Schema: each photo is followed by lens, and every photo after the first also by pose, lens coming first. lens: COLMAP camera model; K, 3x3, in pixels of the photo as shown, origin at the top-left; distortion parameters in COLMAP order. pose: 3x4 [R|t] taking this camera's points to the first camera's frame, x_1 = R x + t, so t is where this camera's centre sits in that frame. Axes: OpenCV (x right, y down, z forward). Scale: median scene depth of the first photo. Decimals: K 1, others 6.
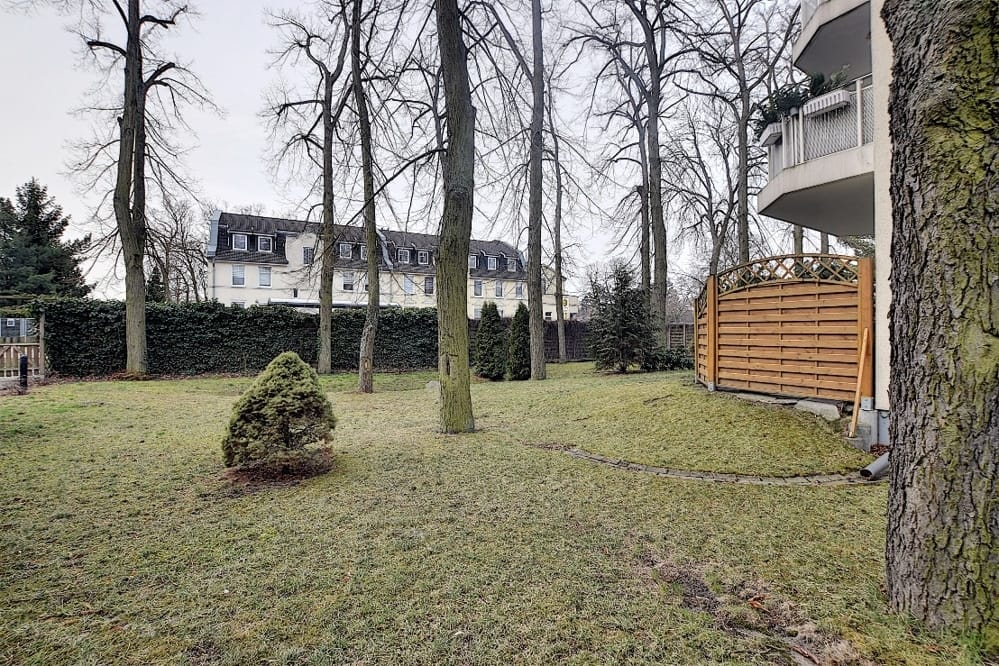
lens RADIAL K [[448.8, 0, 500.8], [0, 448.8, 326.7], [0, 0, 1]] dist [-0.022277, -0.000008]
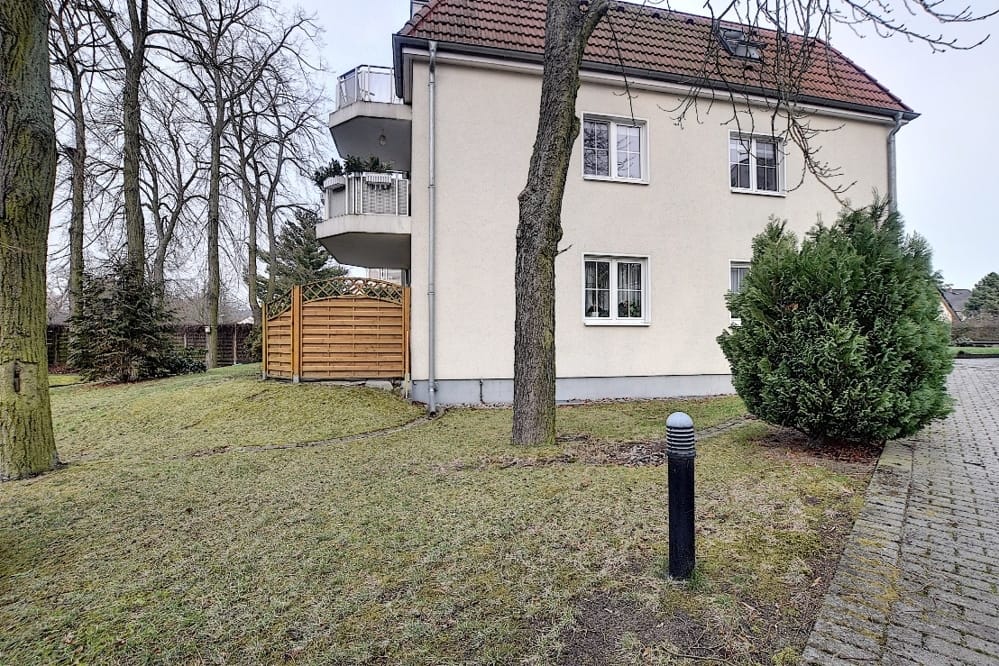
lens RADIAL K [[448.8, 0, 501.8], [0, 448.8, 330.4], [0, 0, 1]] dist [-0.022277, -0.000008]
pose [[0.349312, 0.014589, 0.936893, -0.480714], [-0.011809, 0.999868, -0.011167, 0.013051], [-0.936932, -0.007163, 0.349438, 0.083976]]
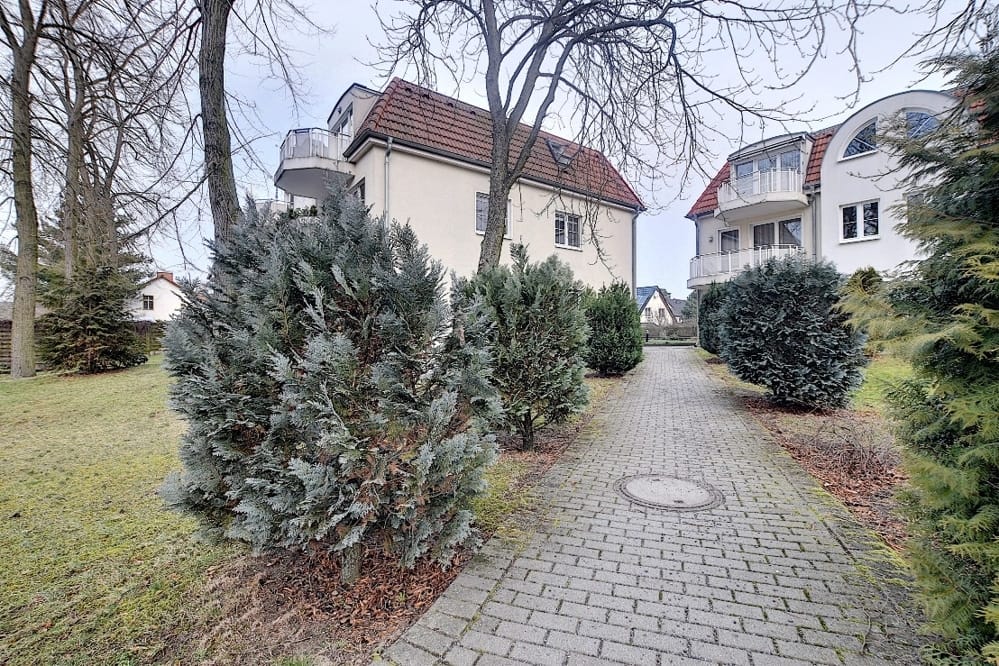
lens RADIAL K [[448.8, 0, 501.3], [0, 448.8, 331.9], [0, 0, 1]] dist [-0.022277, -0.000008]
pose [[-0.067621, 0.004658, 0.997700, -1.403369], [-0.014736, 0.999875, -0.005667, 0.019862], [-0.997602, -0.015085, -0.067544, 0.386334]]
